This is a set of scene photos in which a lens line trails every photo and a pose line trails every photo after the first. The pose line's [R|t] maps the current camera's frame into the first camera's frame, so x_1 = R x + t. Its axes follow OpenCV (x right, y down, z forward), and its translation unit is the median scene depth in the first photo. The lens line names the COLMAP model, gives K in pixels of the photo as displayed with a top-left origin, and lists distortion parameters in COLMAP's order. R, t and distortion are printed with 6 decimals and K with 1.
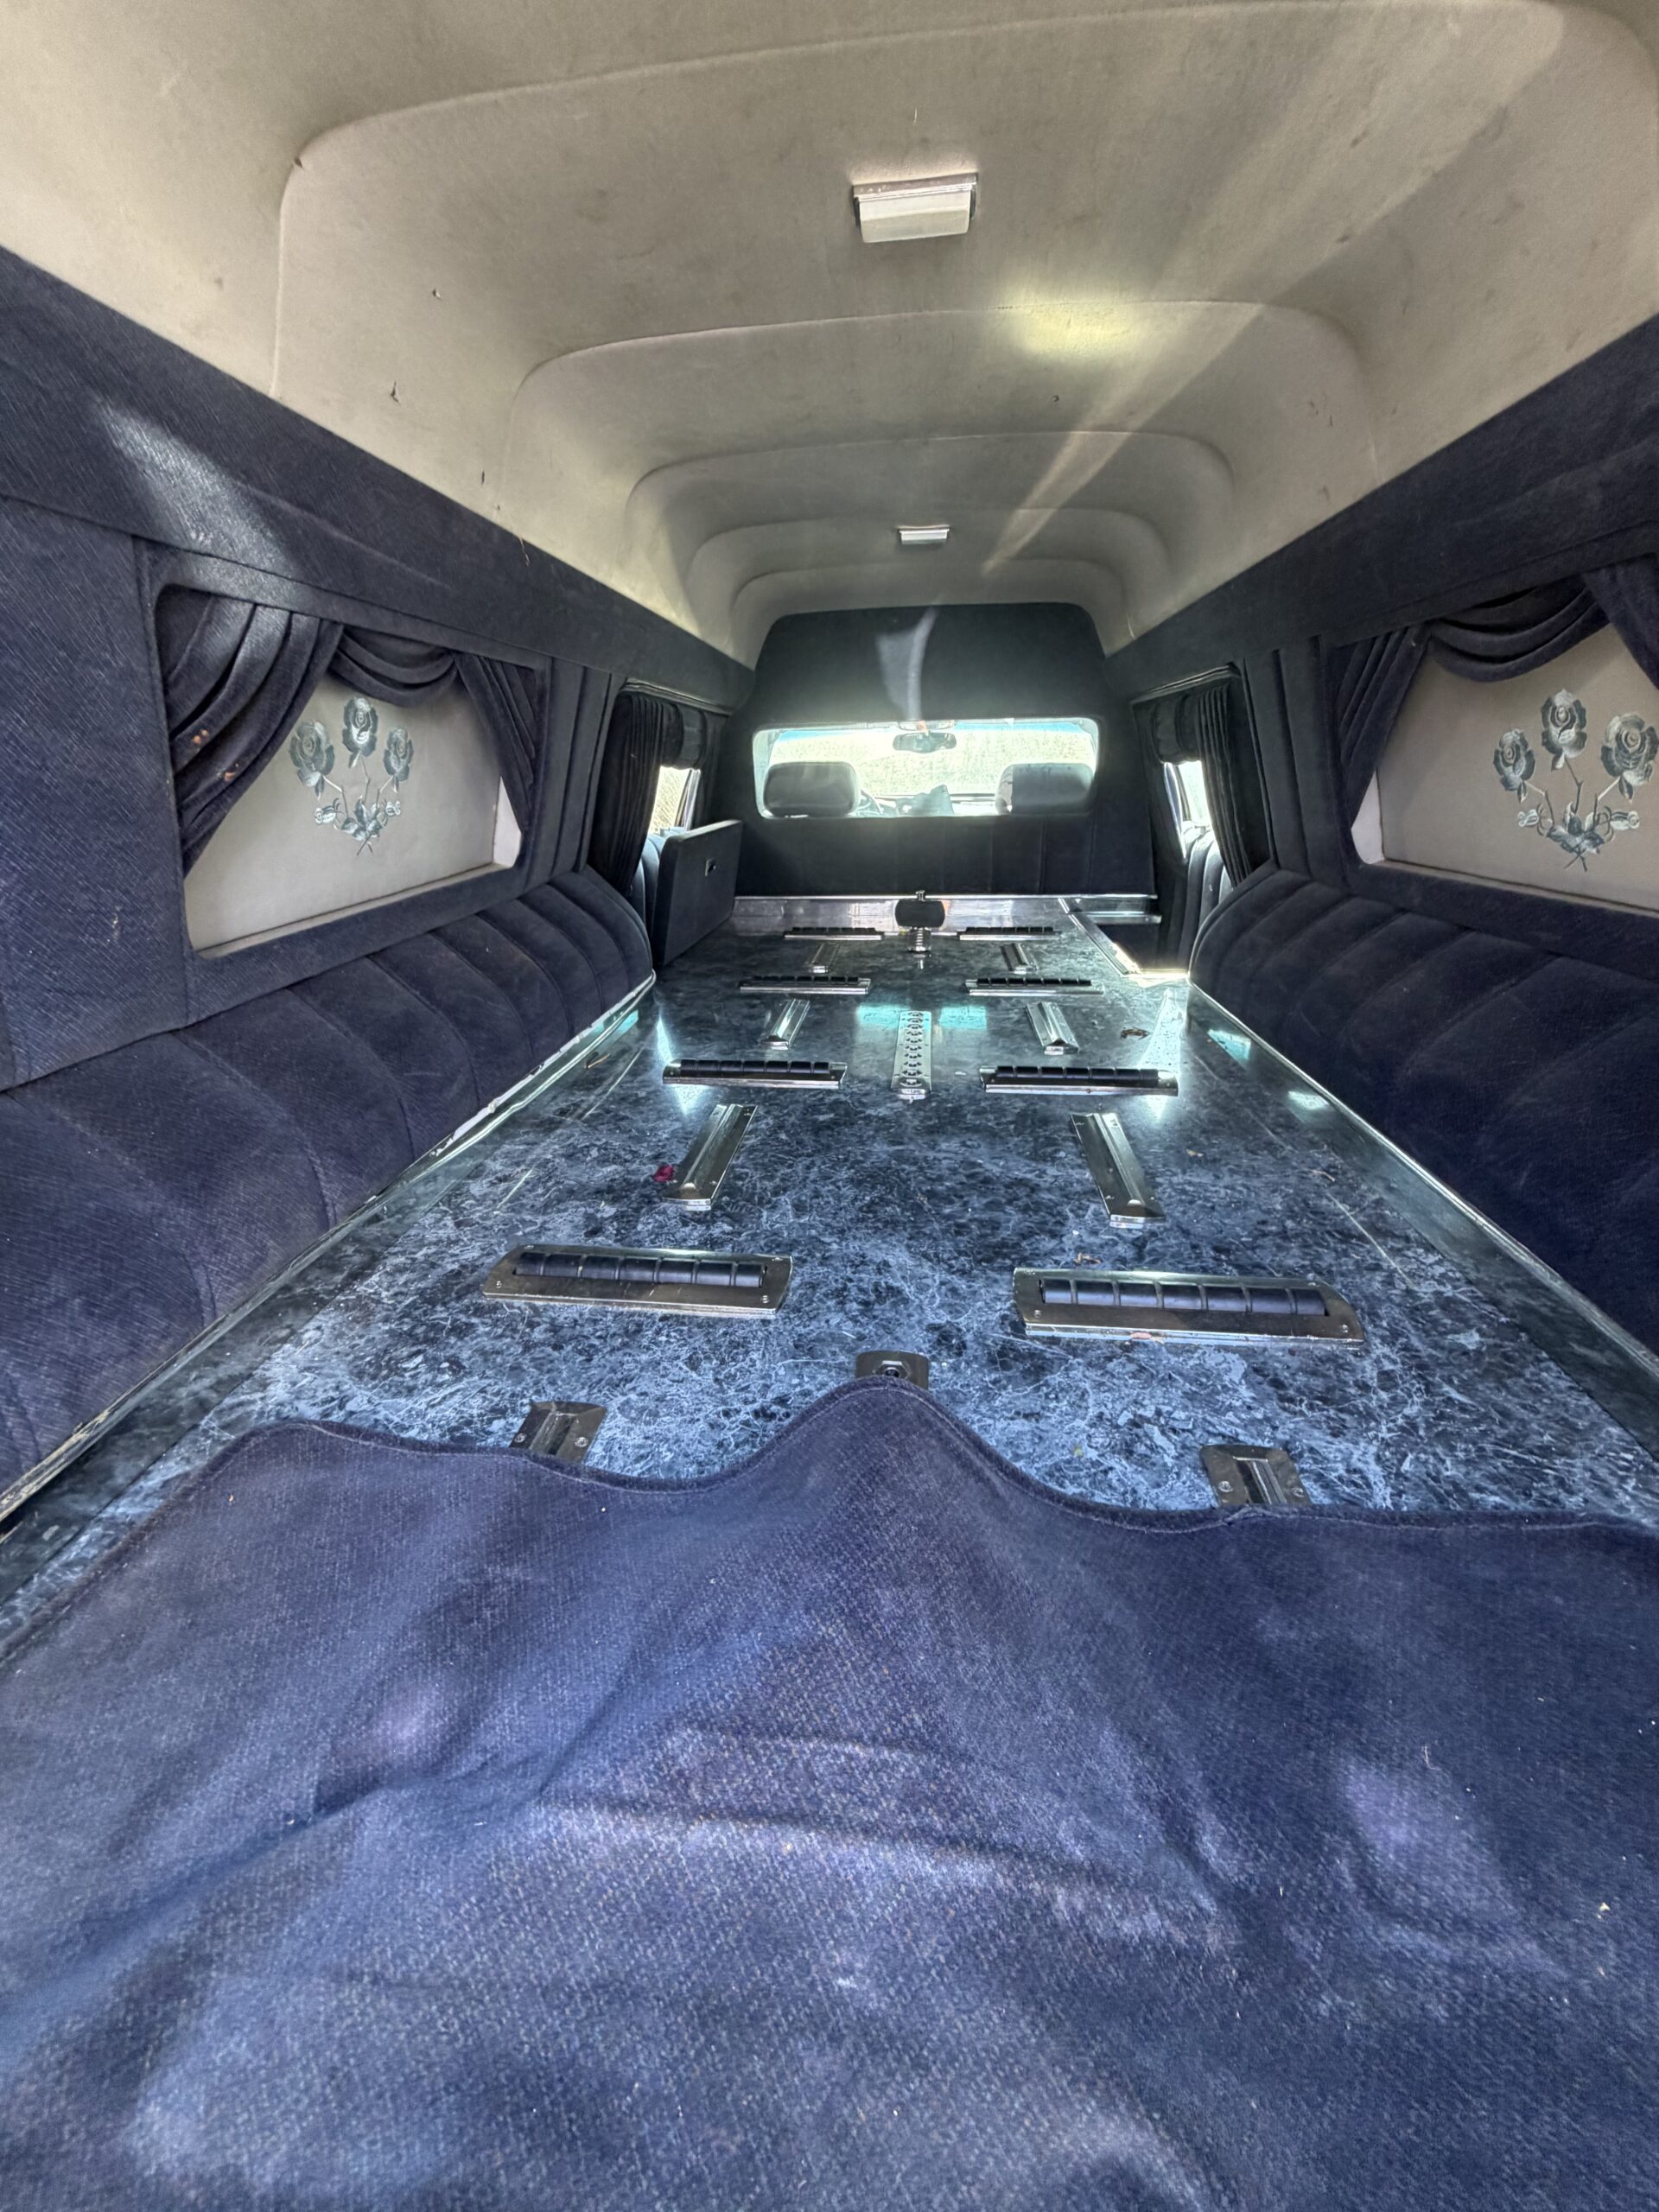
lens RADIAL K [[889.3, 0, 835.0], [0, 889.3, 1104.7], [0, 0, 1]] dist [0.003731, 0.000807]
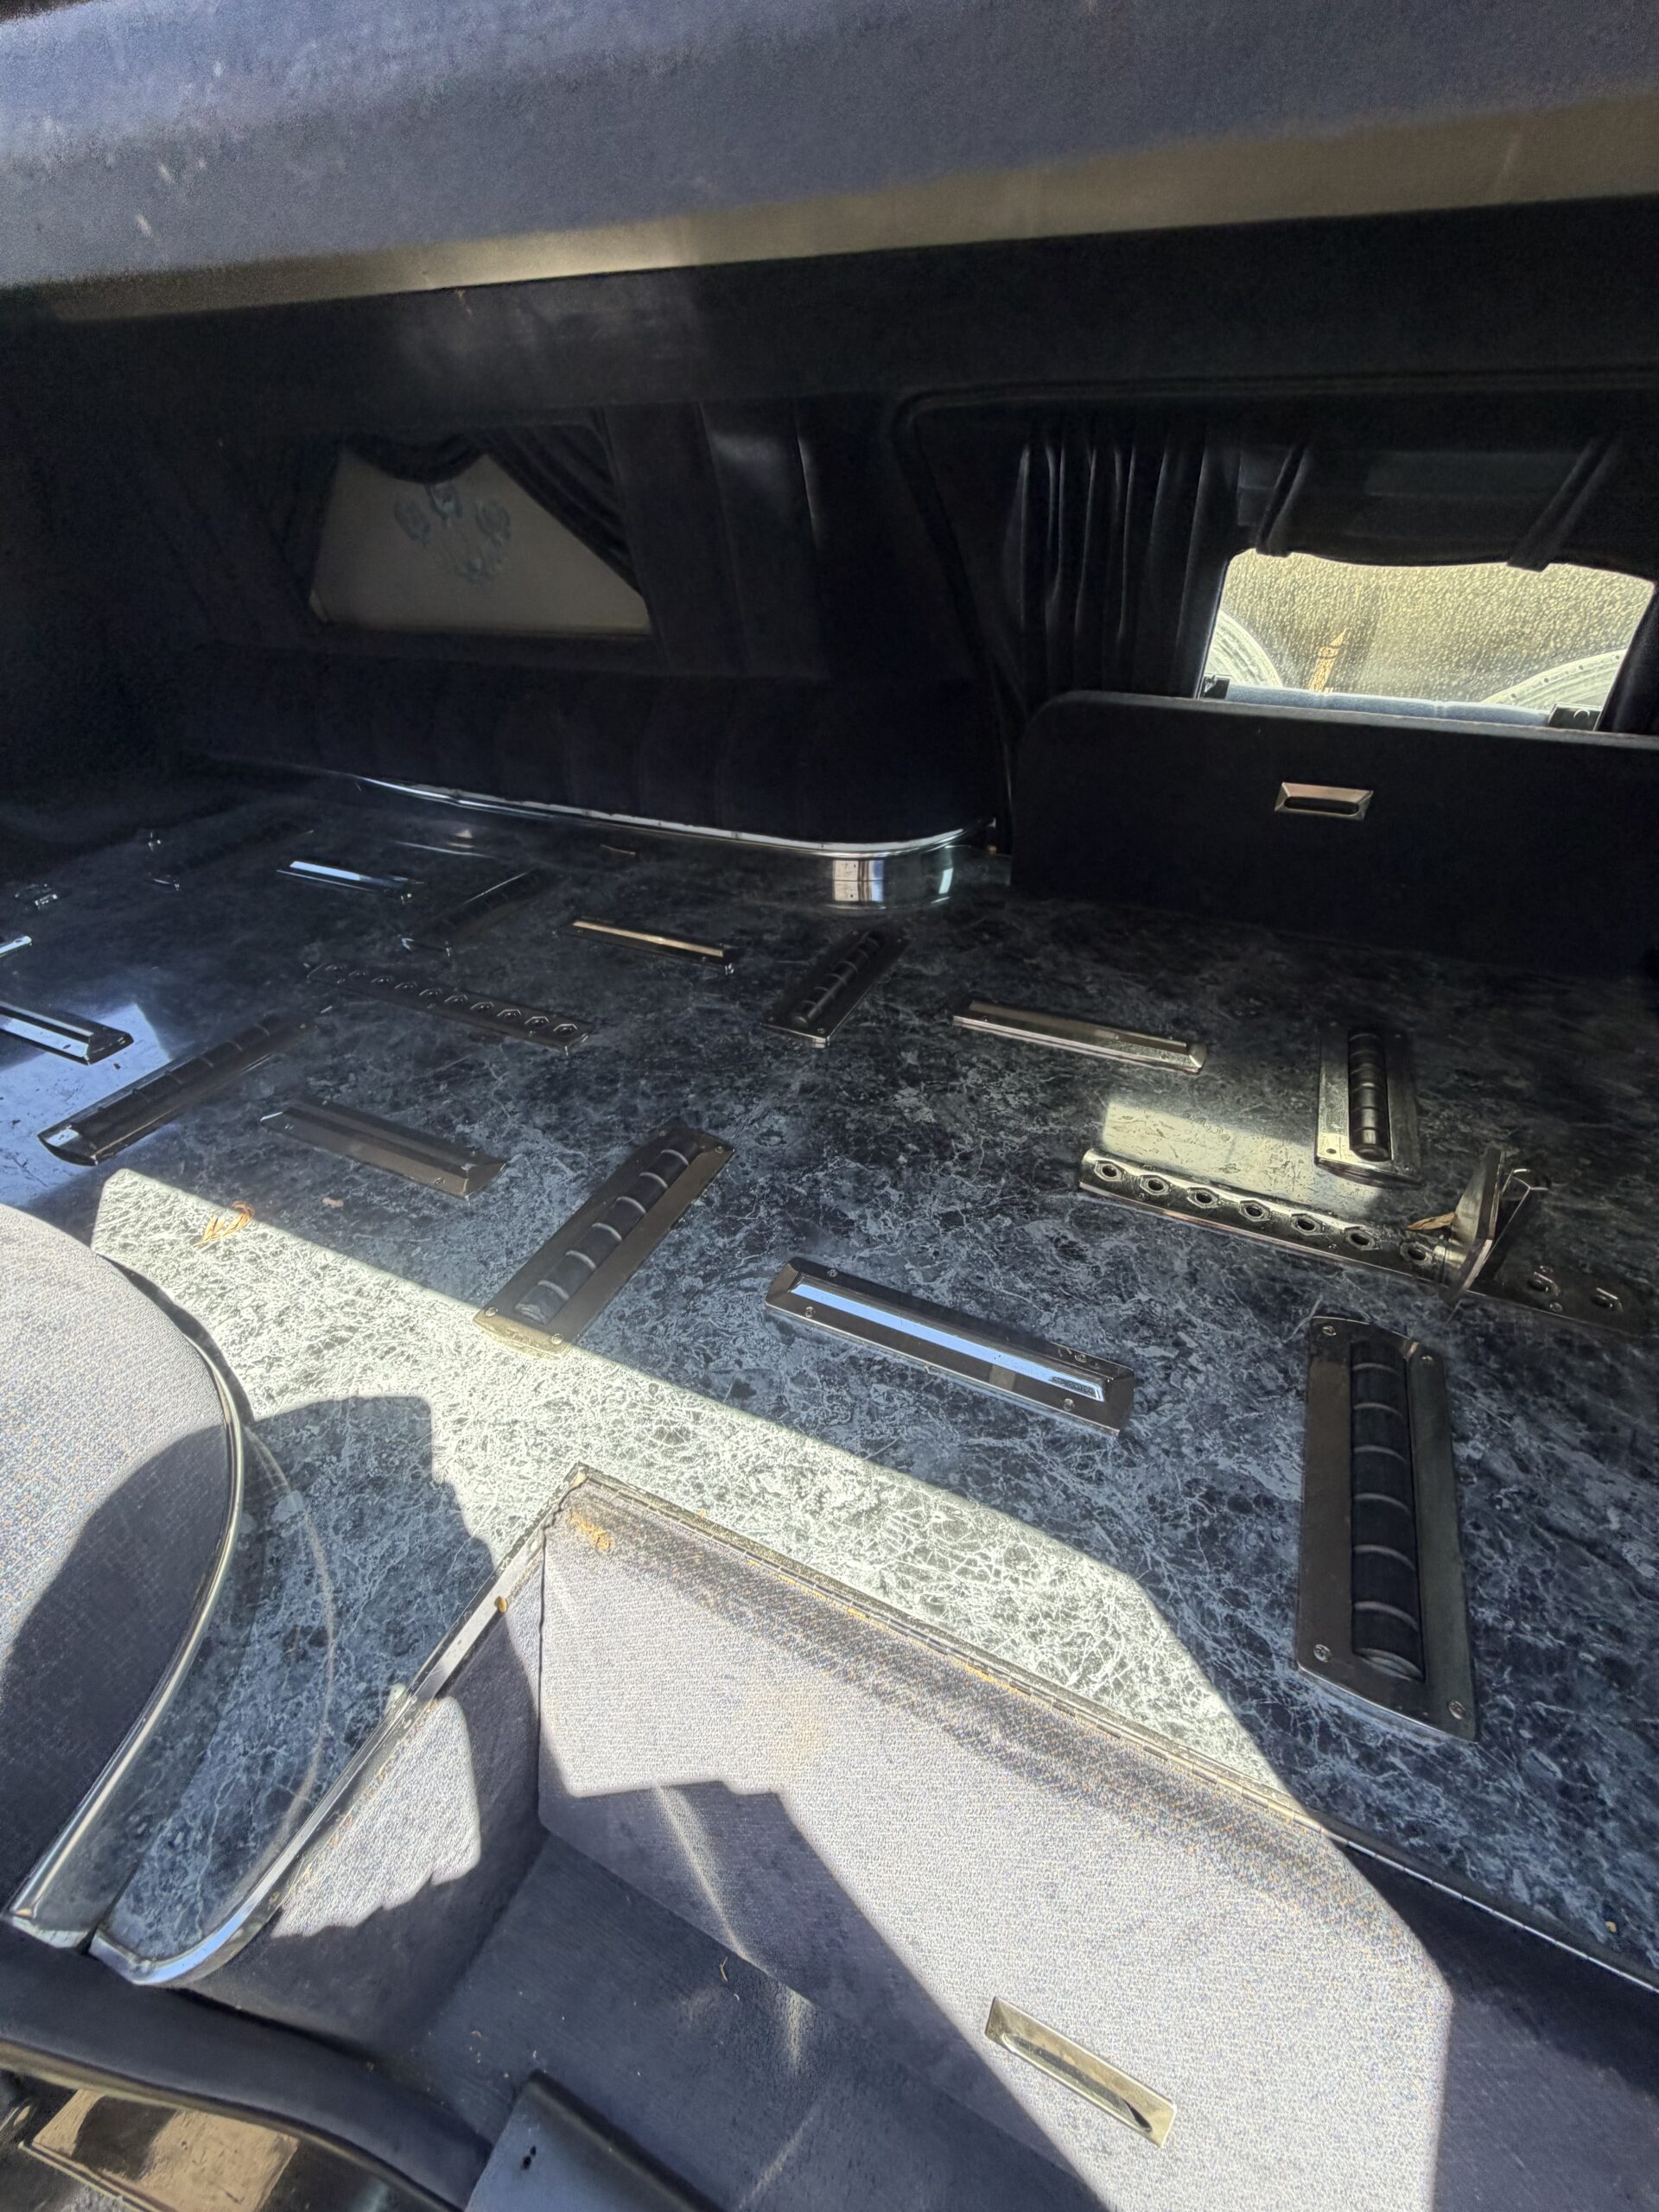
lens RADIAL K [[889.3, 0, 823.3], [0, 889.3, 1103.0], [0, 0, 1]] dist [0.003731, 0.000807]
pose [[-0.333705, 0.577270, -0.745252, 1.094828], [-0.324152, 0.672091, 0.665747, -0.402263], [0.885193, 0.463738, -0.037157, 0.523404]]
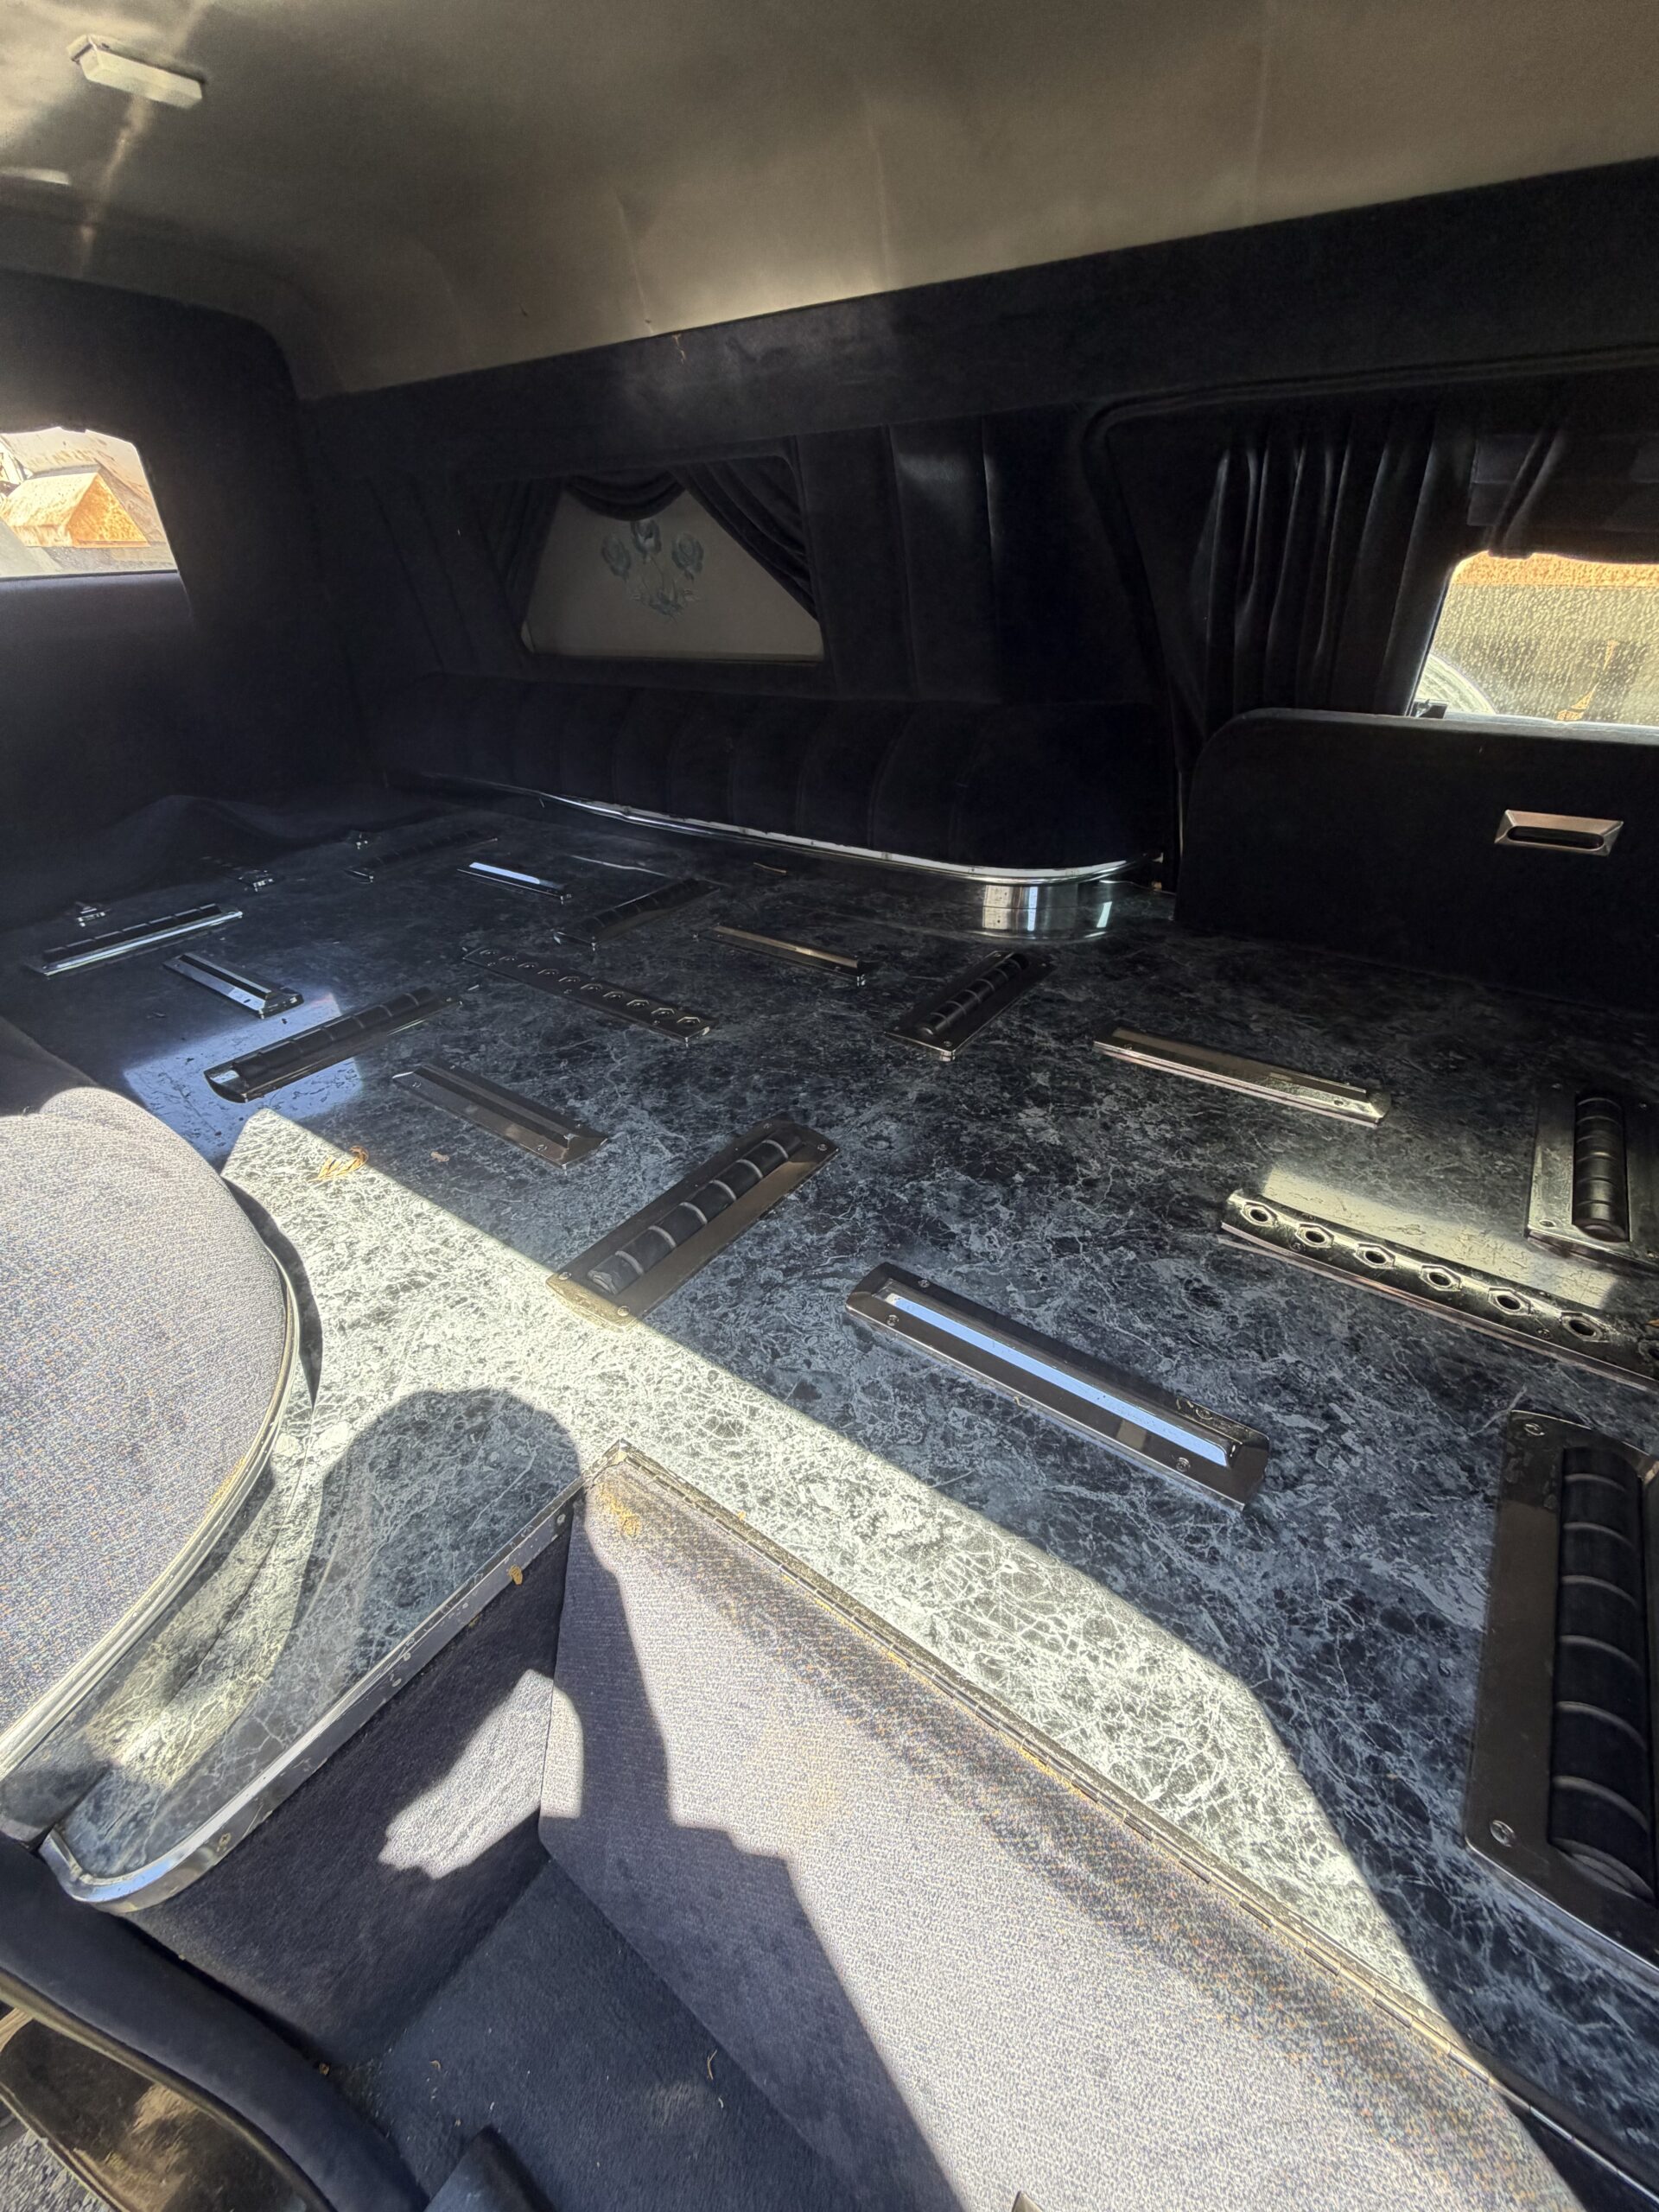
lens RADIAL K [[889.3, 0, 822.2], [0, 889.3, 1103.0], [0, 0, 1]] dist [0.003731, 0.000807]
pose [[-0.507525, 0.482296, -0.714009, 1.062691], [-0.283044, 0.689359, 0.666836, -0.300282], [0.813821, 0.540531, -0.213356, 0.603071]]
